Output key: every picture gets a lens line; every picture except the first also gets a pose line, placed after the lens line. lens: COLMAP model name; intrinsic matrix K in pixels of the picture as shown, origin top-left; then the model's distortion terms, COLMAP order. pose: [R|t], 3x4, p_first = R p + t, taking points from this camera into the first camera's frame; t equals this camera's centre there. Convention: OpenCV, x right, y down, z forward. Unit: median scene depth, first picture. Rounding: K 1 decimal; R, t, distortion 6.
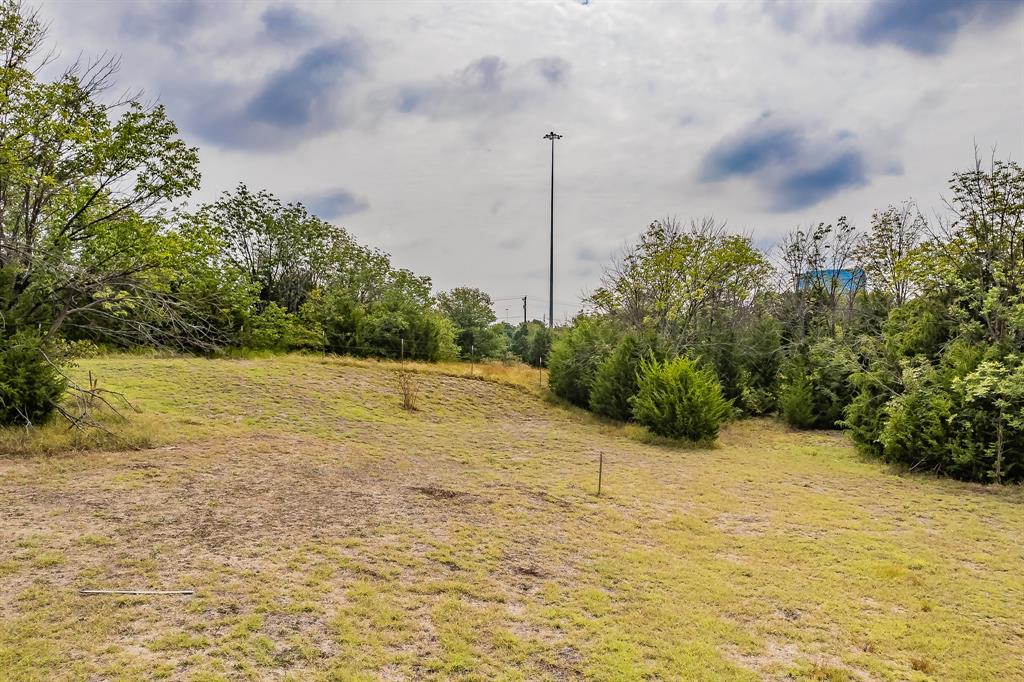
lens RADIAL K [[776.2, 0, 510.0], [0, 776.2, 349.0], [0, 0, 1]] dist [-0.074701, 0.072138]
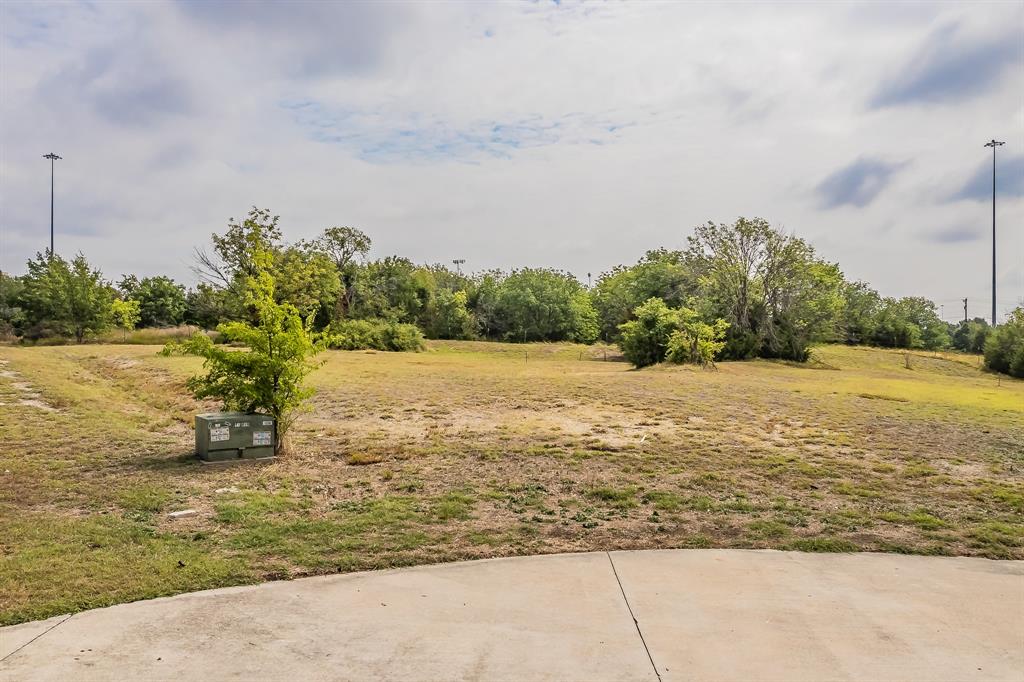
lens RADIAL K [[776.2, 0, 510.0], [0, 776.2, 349.0], [0, 0, 1]] dist [-0.074701, 0.072138]
pose [[0.868889, -0.005064, -0.494981, -0.026429], [0.004469, 0.999987, -0.002386, 0.014550], [0.494987, -0.000139, 0.868900, -0.948391]]
